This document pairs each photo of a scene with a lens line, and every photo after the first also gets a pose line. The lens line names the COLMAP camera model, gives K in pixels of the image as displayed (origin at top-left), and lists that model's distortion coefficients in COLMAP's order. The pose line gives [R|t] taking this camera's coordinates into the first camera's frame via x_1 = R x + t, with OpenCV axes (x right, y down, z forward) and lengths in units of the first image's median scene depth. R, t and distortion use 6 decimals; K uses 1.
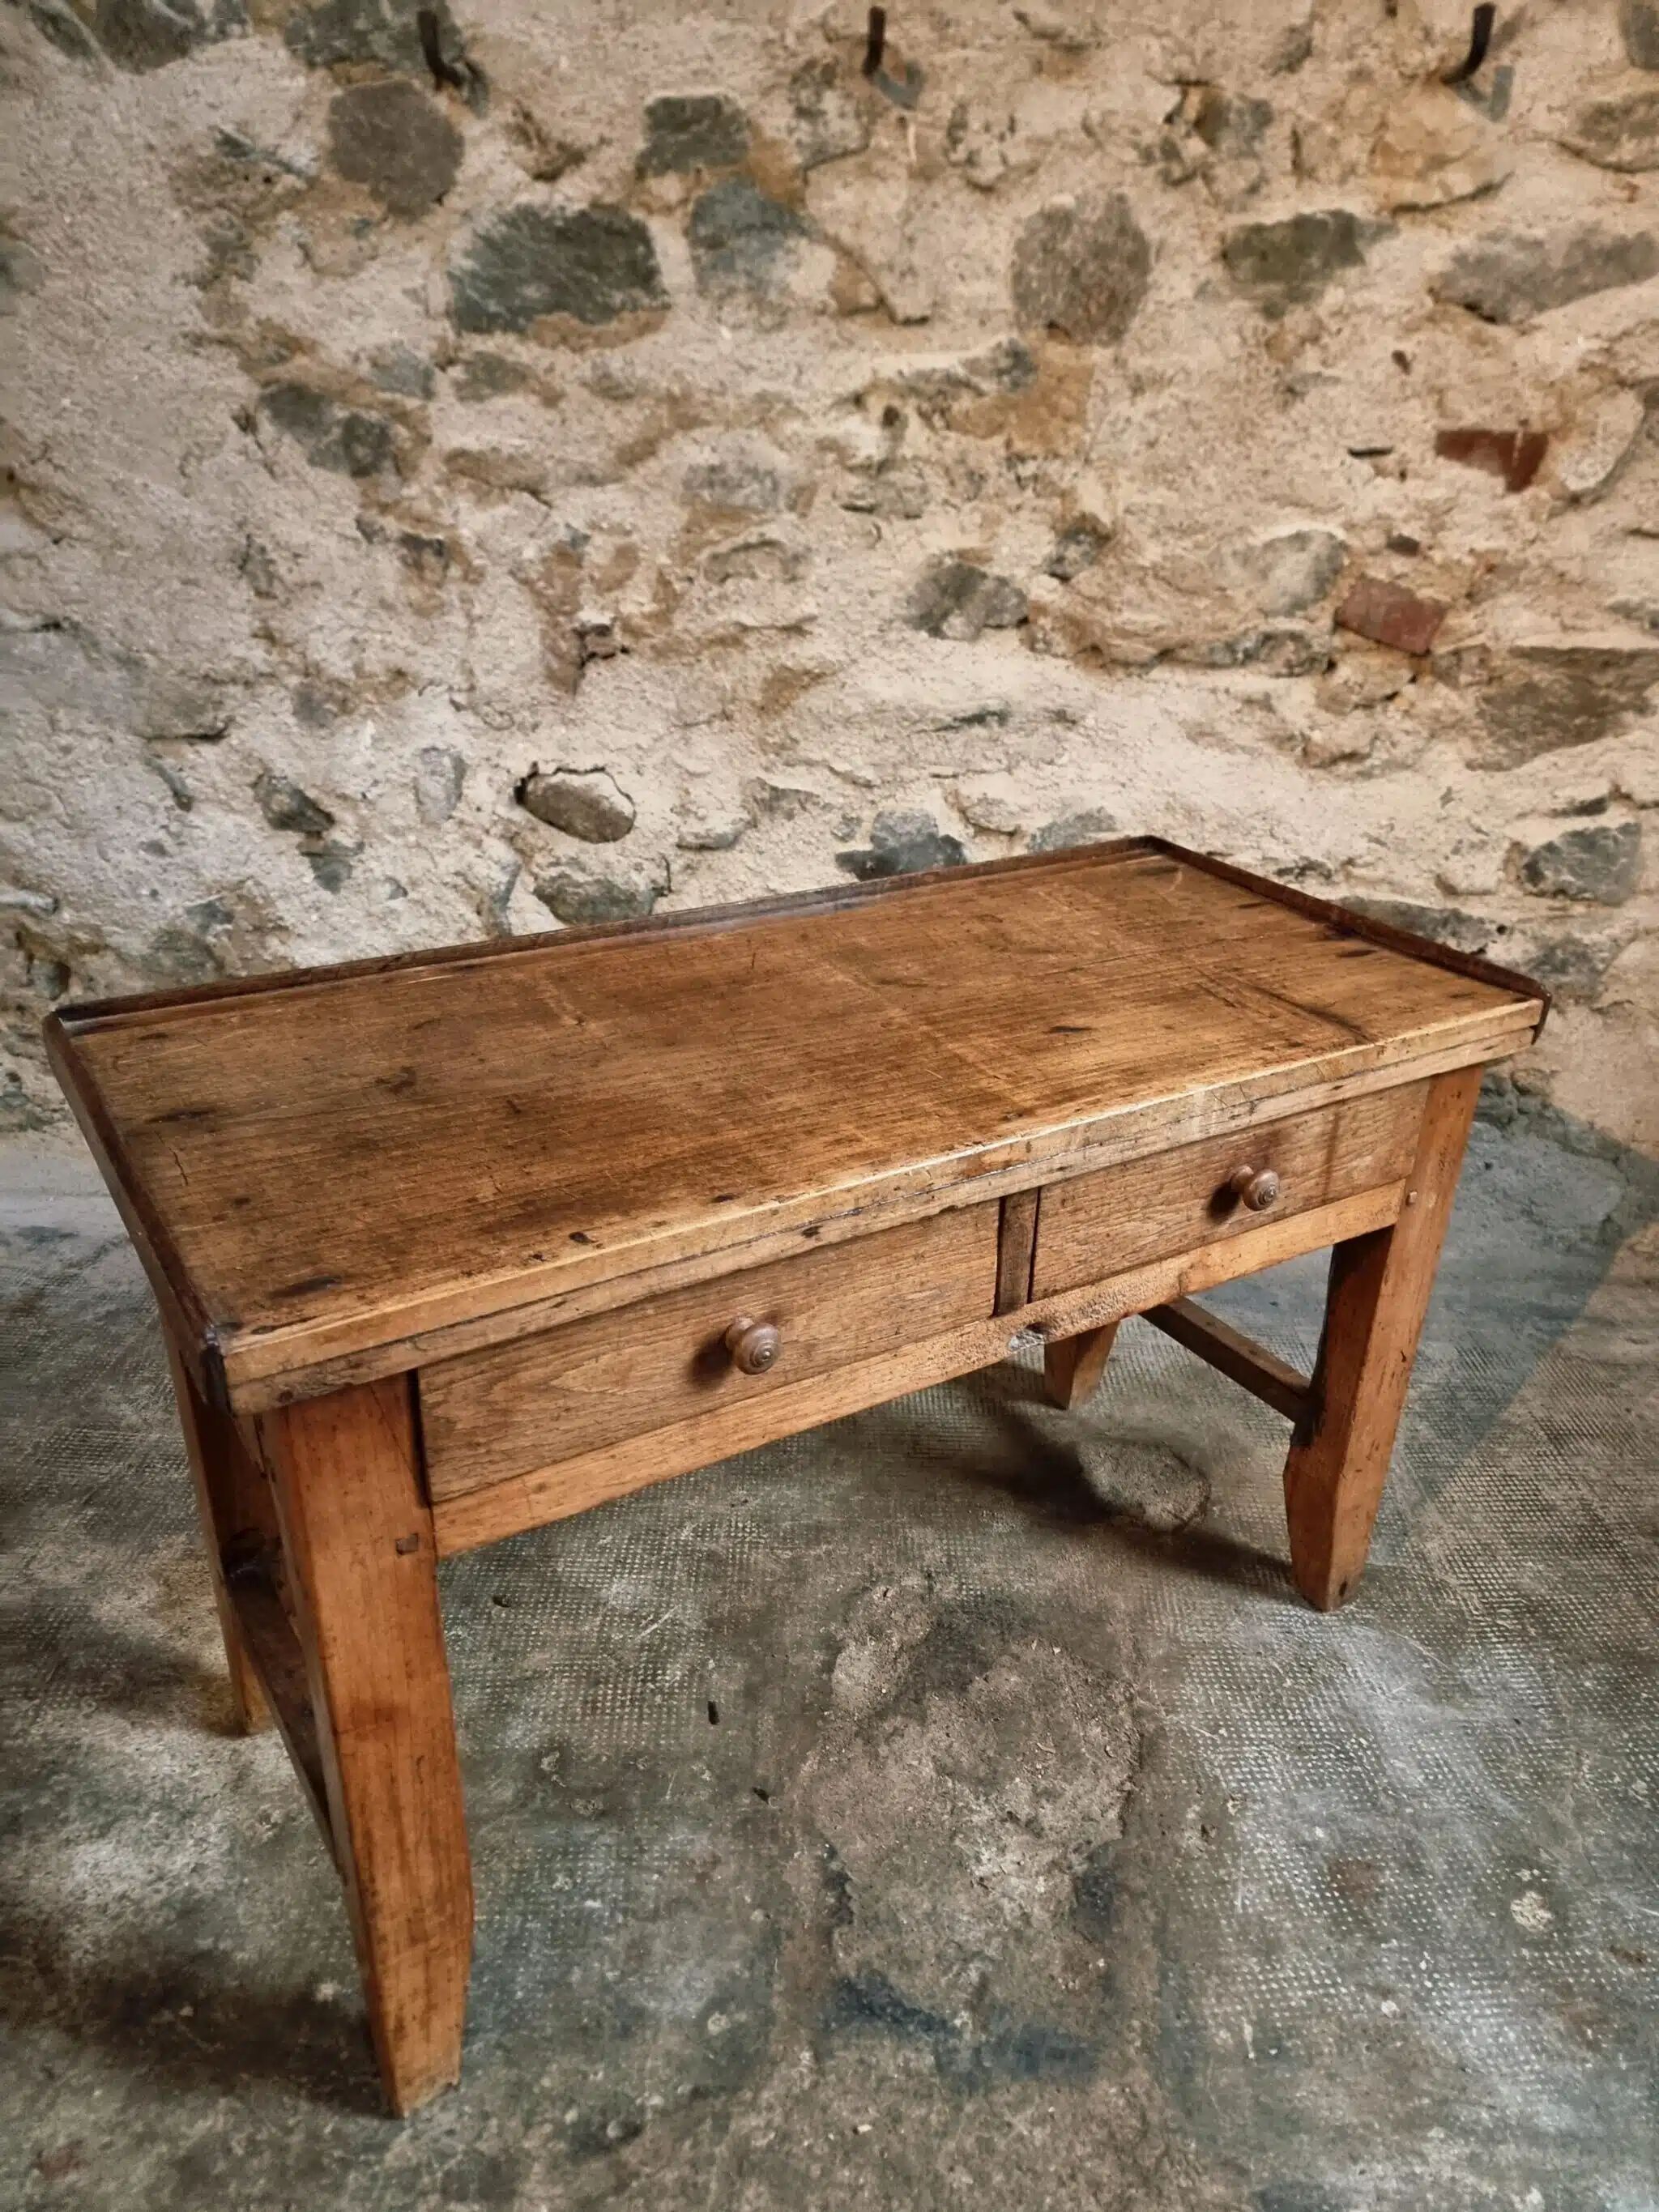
lens RADIAL K [[1525.3, 0, 834.5], [0, 1525.3, 1134.1], [0, 0, 1]] dist [0.062655, -0.056831]
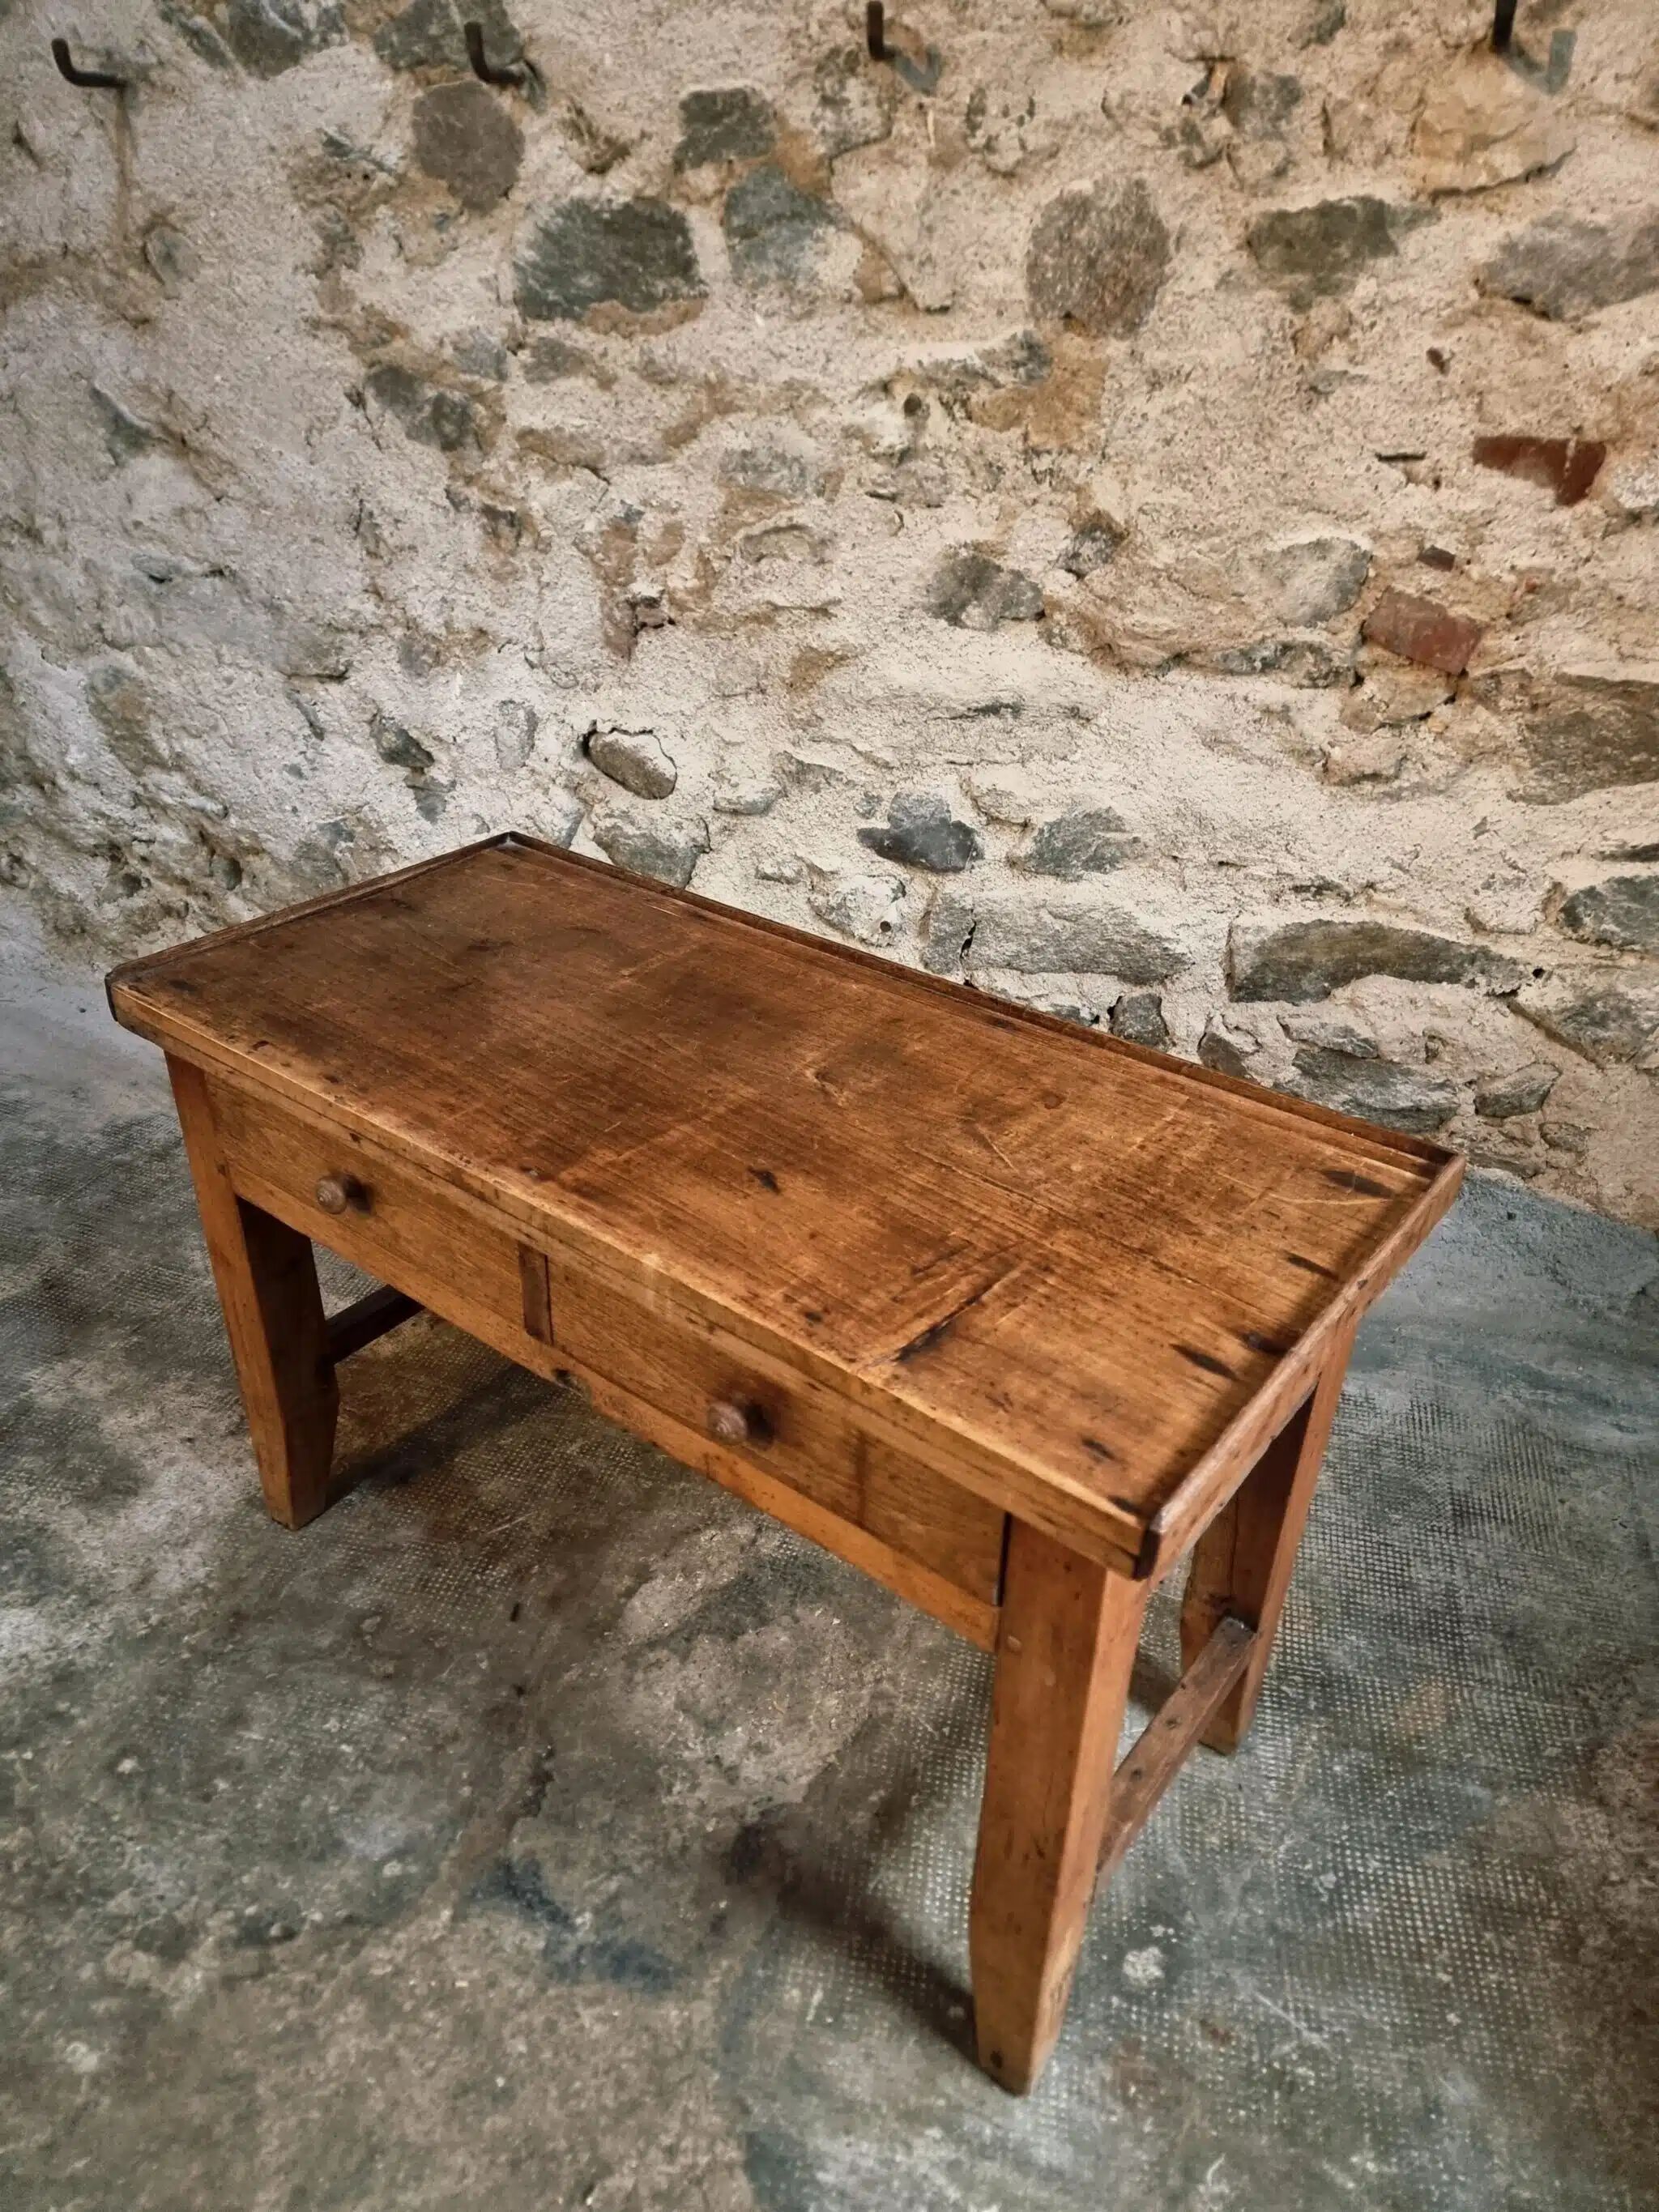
lens RADIAL K [[1515.0, 0, 821.3], [0, 1515.0, 1132.8], [0, 0, 1]] dist [0.067107, -0.058821]
pose [[0.957616, 0.136291, -0.253766, 0.293387], [-0.111289, 0.987630, 0.110466, -0.100619], [0.265682, -0.077543, 0.960937, -0.010864]]
